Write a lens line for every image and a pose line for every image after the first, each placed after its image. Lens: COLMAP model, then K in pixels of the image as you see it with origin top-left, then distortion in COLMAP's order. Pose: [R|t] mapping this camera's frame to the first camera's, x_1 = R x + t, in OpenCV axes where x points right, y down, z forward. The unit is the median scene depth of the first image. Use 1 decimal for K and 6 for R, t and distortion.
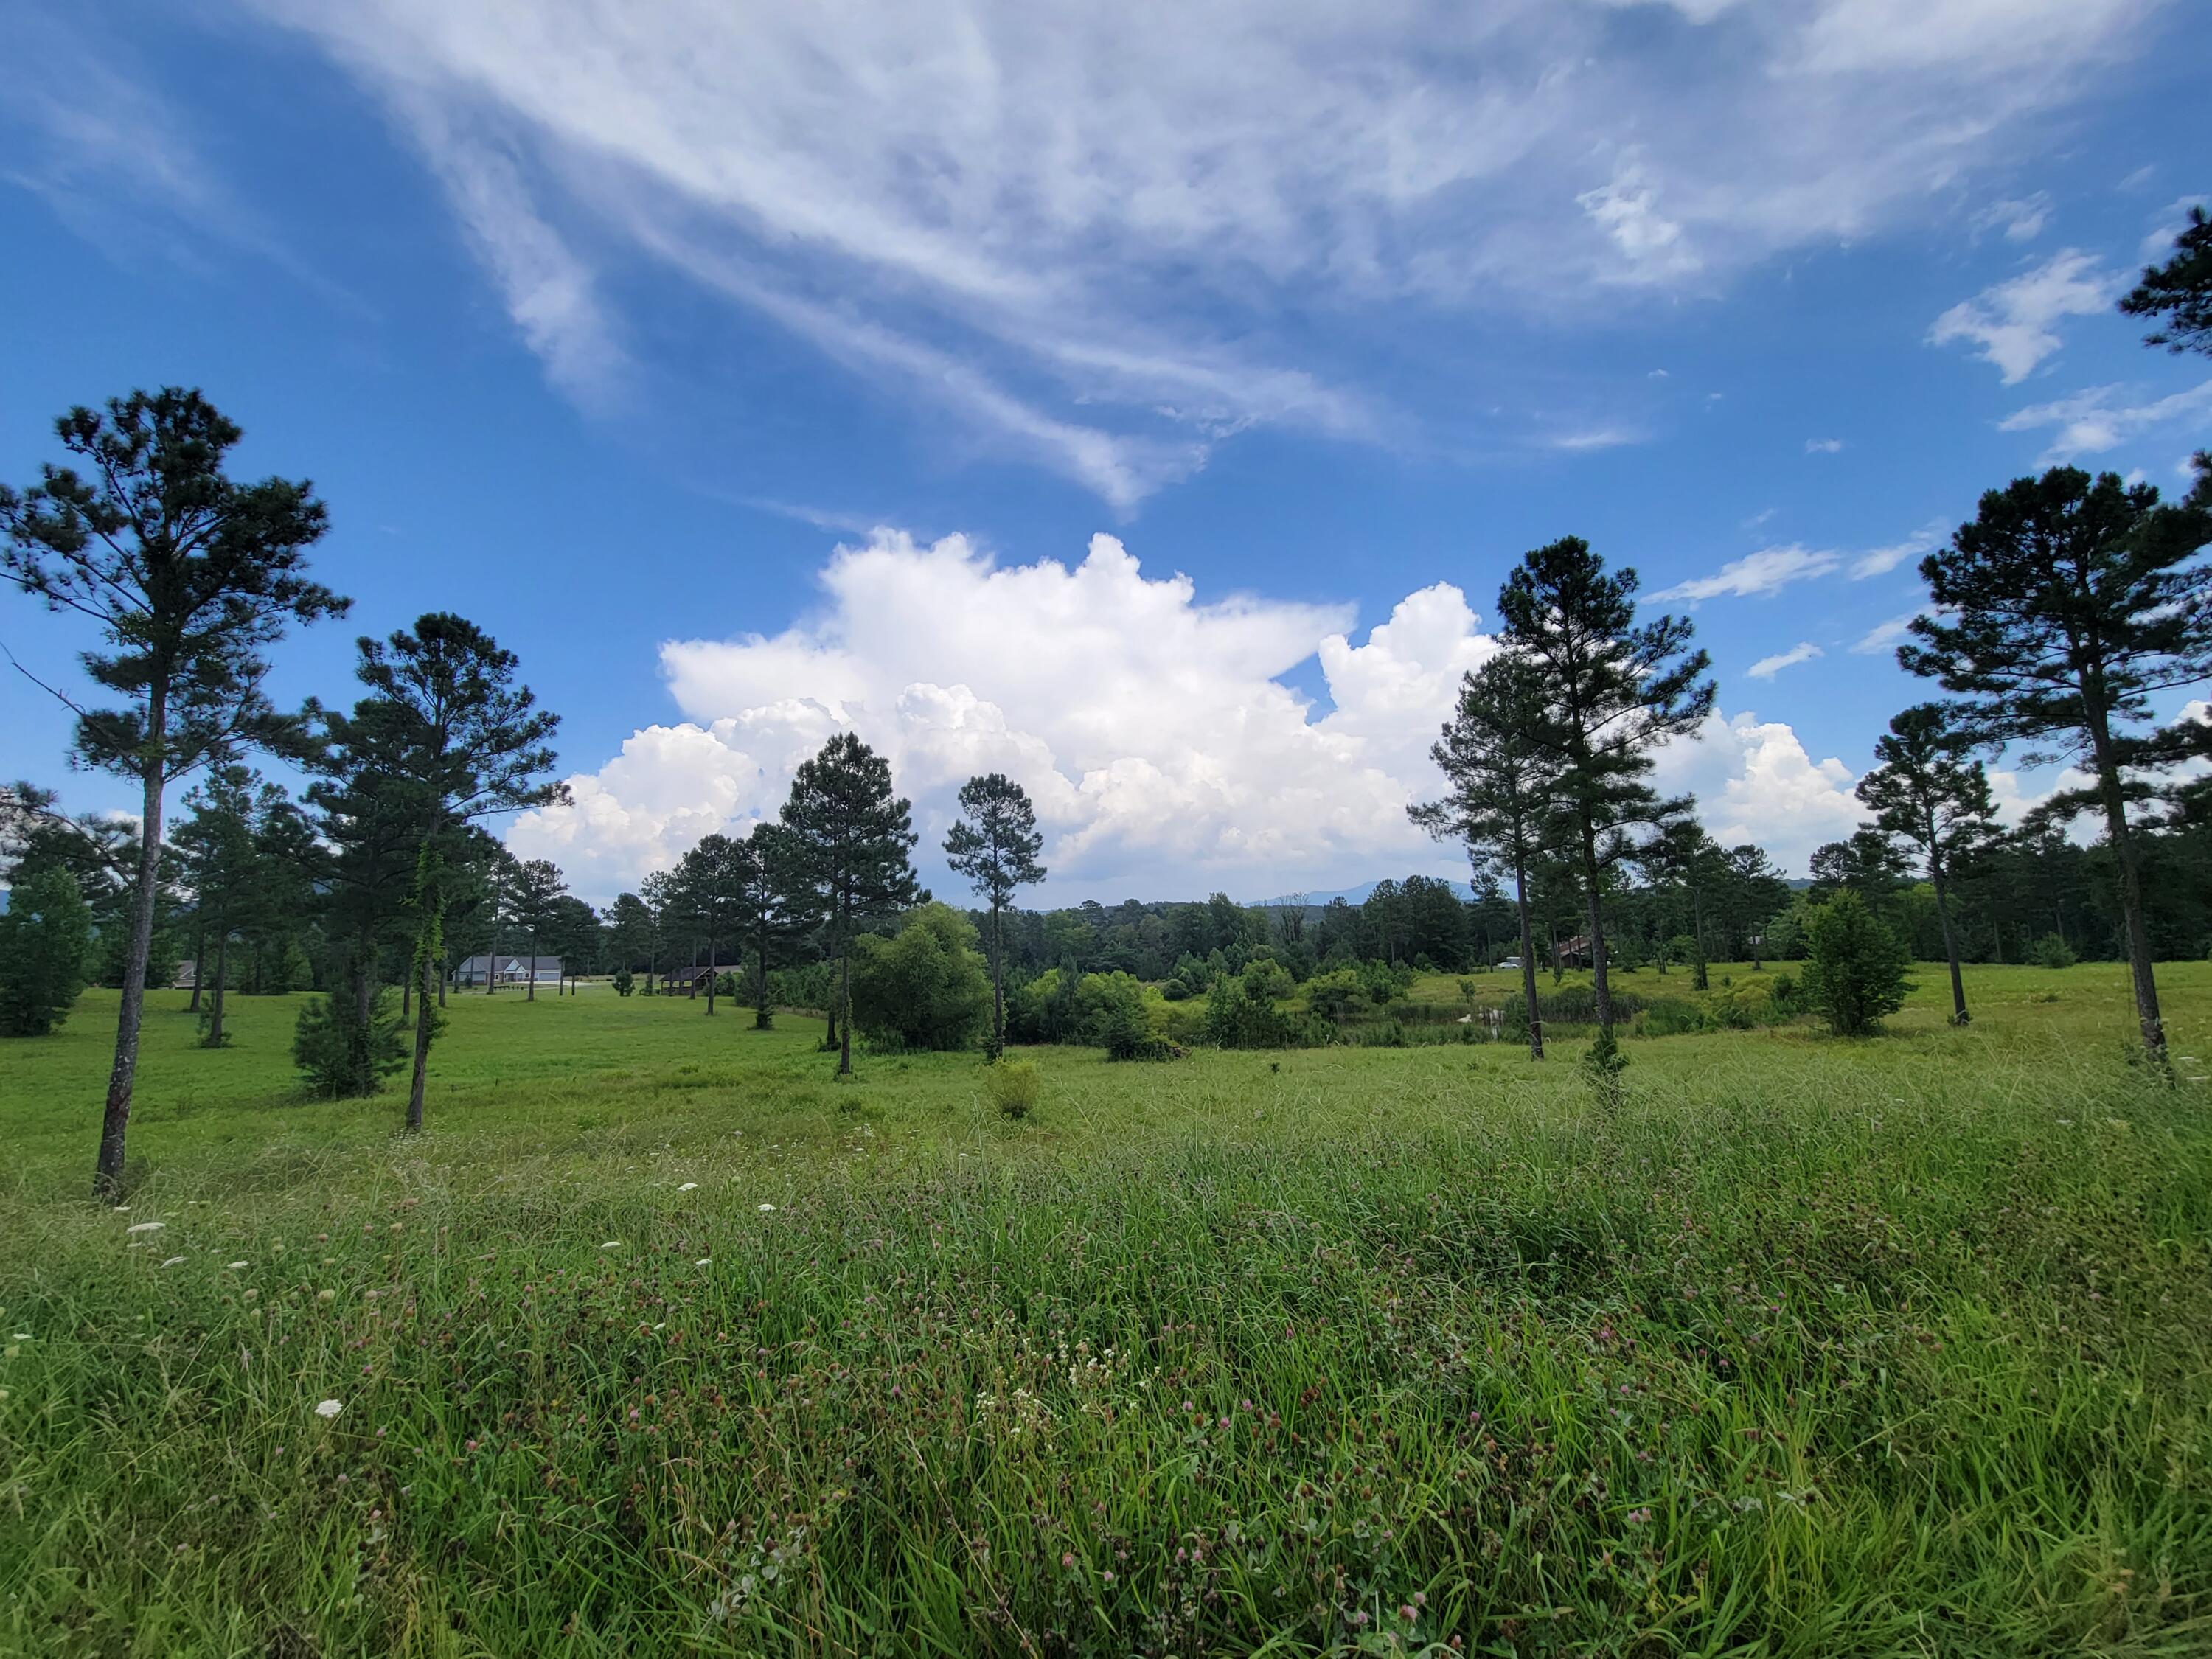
lens RADIAL K [[915.0, 0, 1103.3], [0, 915.0, 828.3], [0, 0, 1]] dist [0.010537, -0.004322]
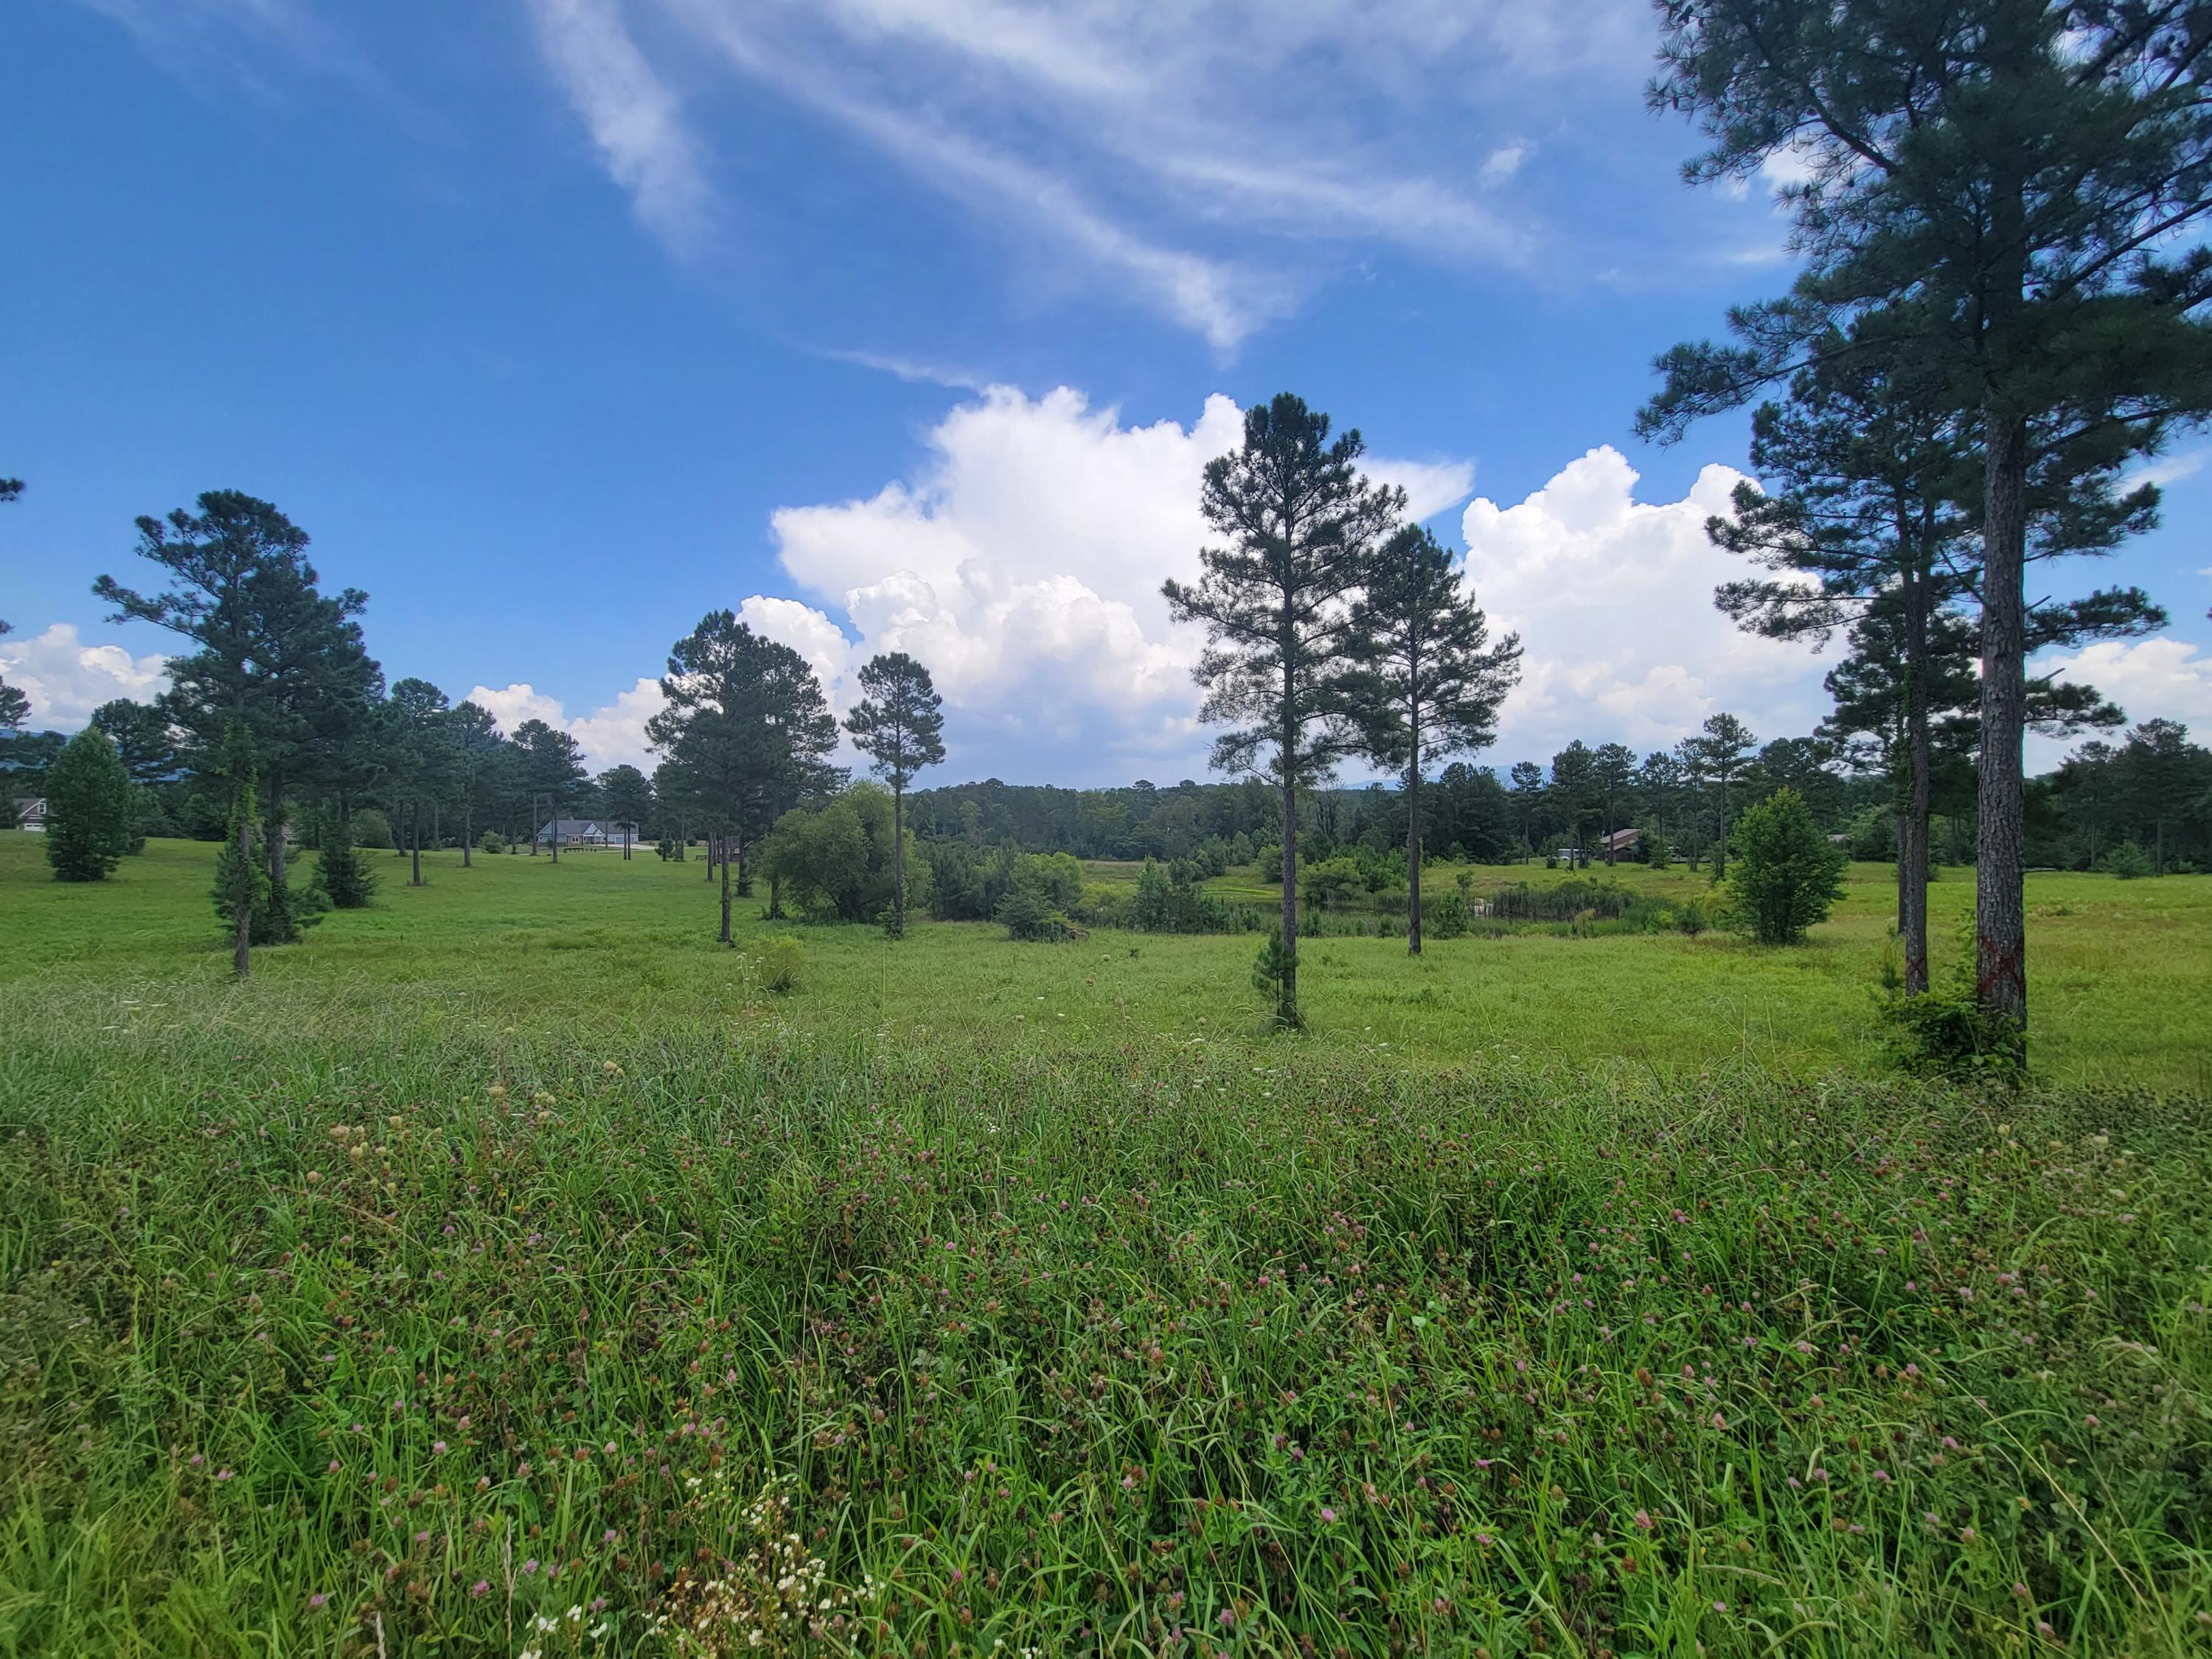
lens RADIAL K [[915.0, 0, 1103.3], [0, 915.0, 828.3], [0, 0, 1]] dist [0.010537, -0.004322]
pose [[0.994932, 0.027546, -0.096708, 0.205379], [-0.014579, 0.991101, 0.132311, -0.005809], [0.099492, -0.130231, 0.986479, 0.019479]]
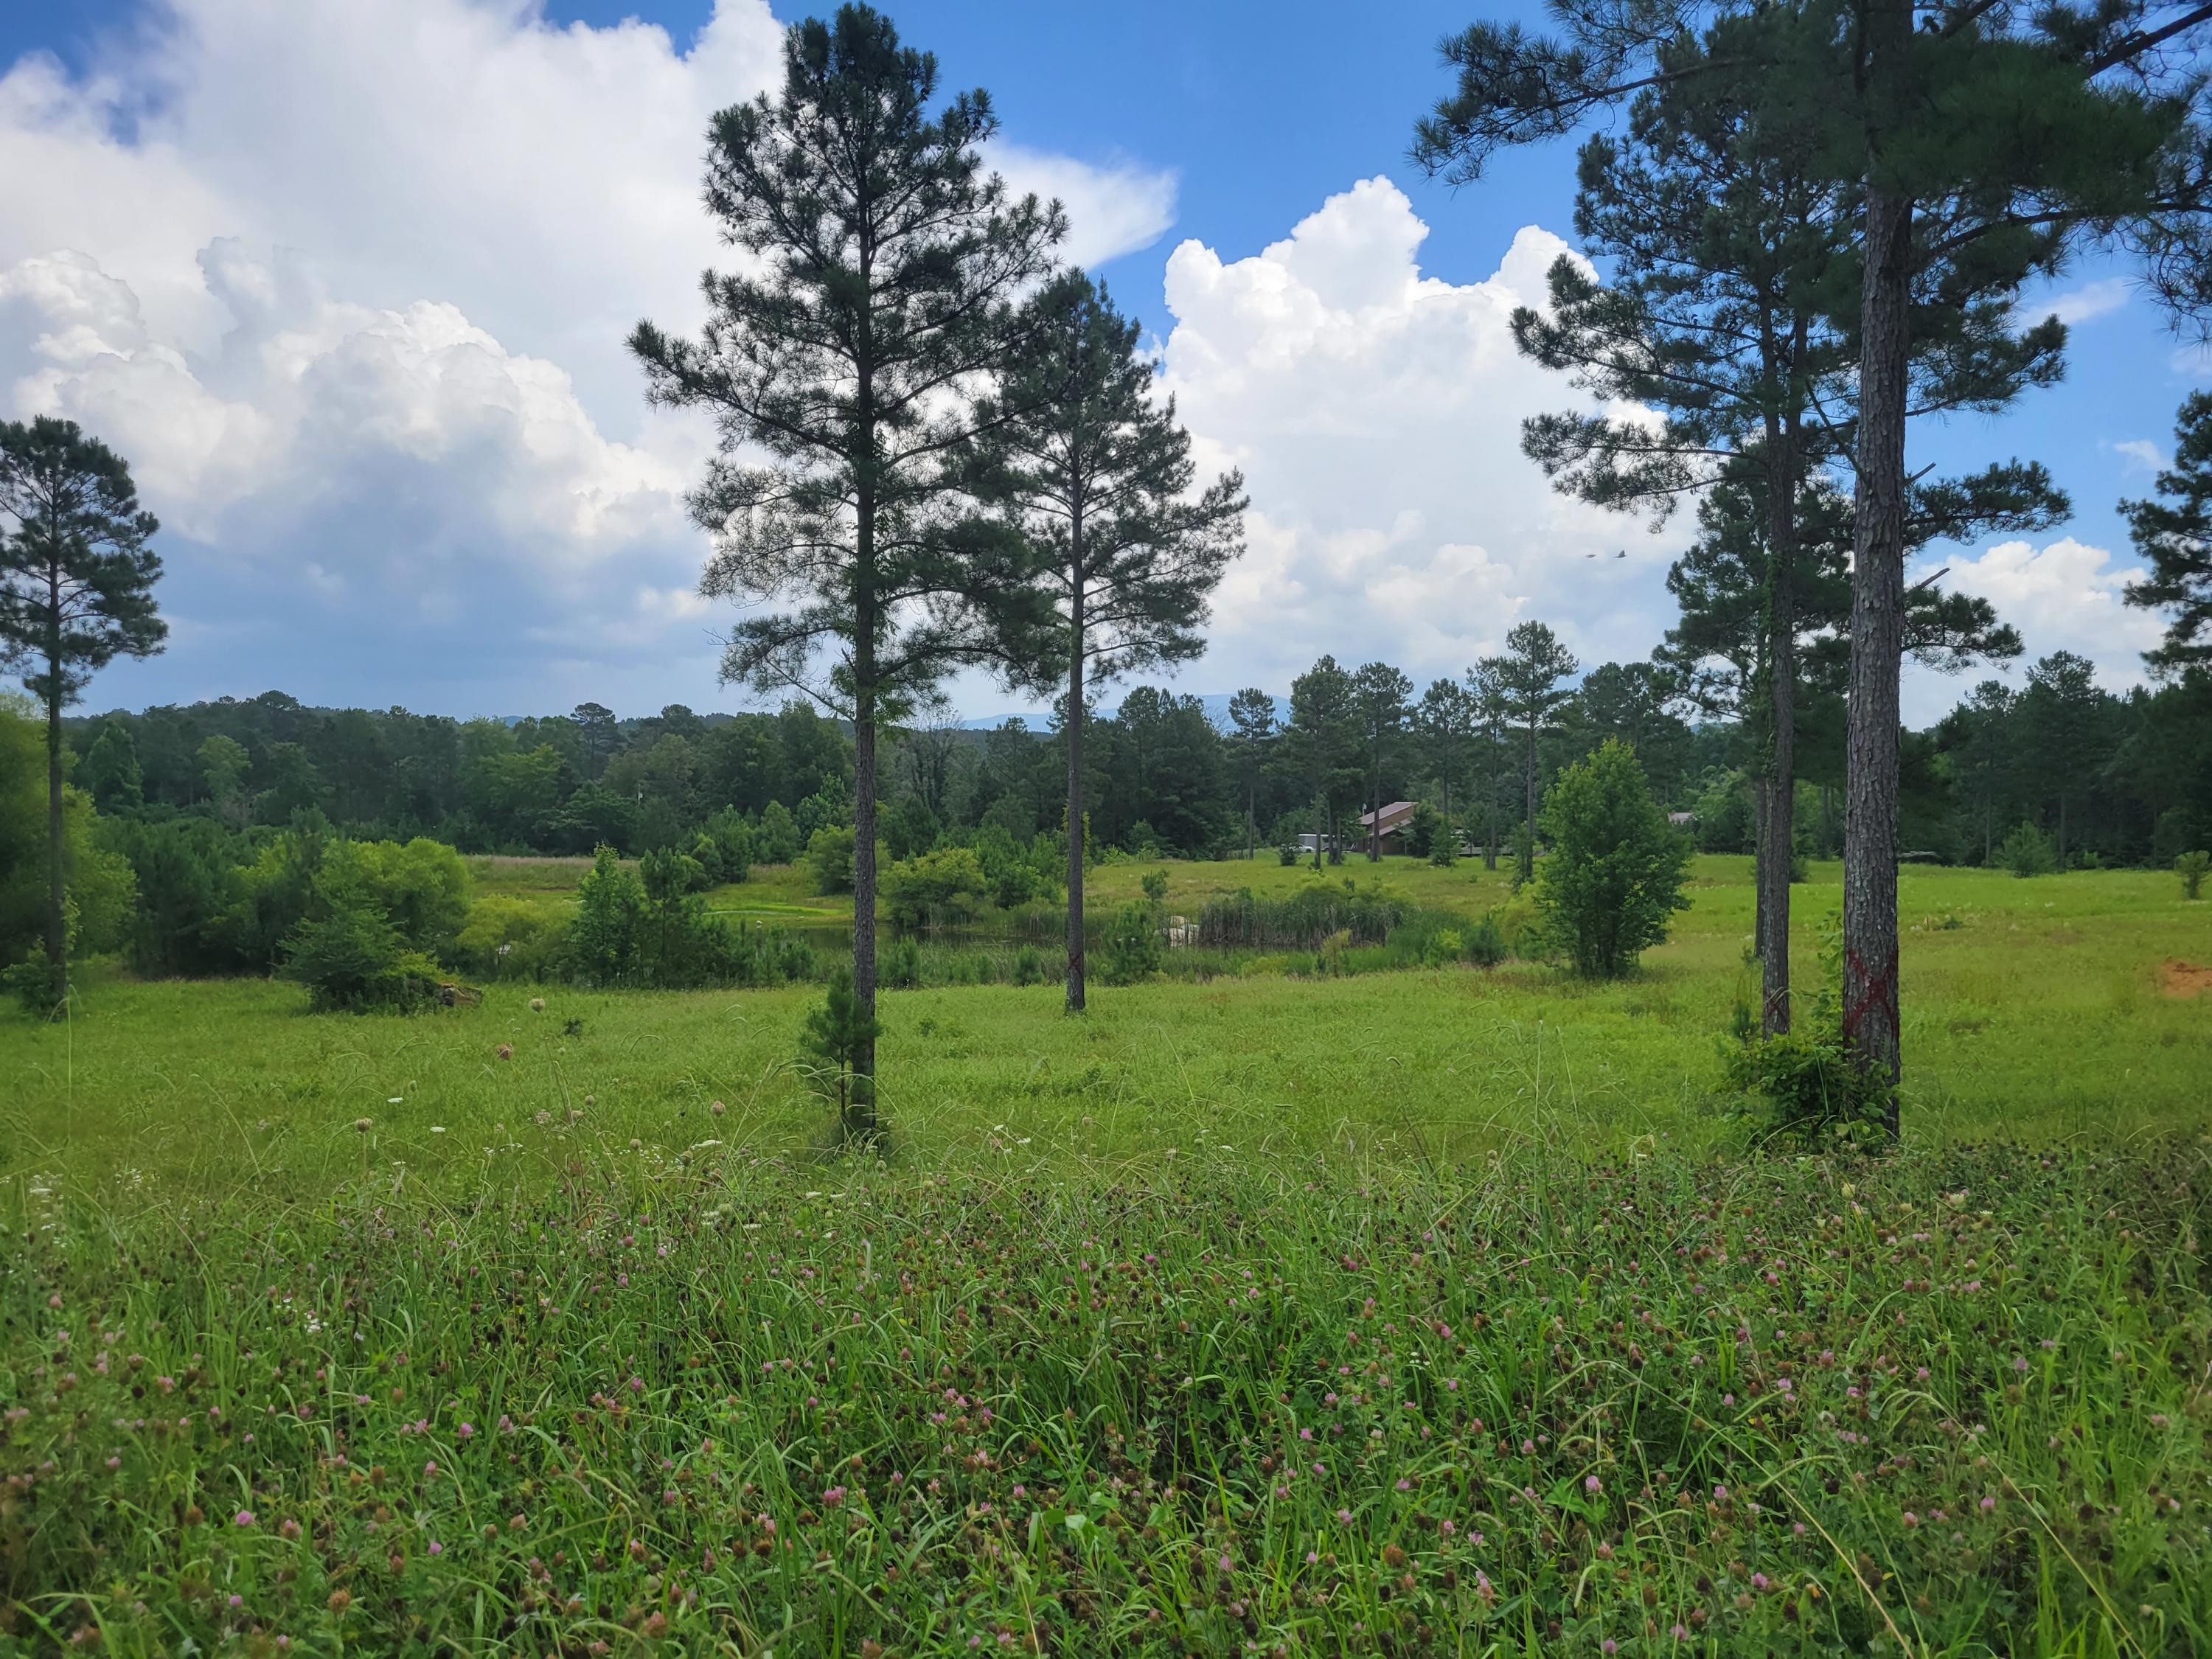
lens RADIAL K [[1661.3, 0, 1063.8], [0, 1661.3, 816.3], [0, 0, 1]] dist [0.057024, -0.030999]
pose [[0.974615, 0.031864, 0.221607, 0.204761], [-0.062338, 0.989299, 0.131913, -0.004934], [-0.215033, -0.142379, 0.966172, 0.016692]]
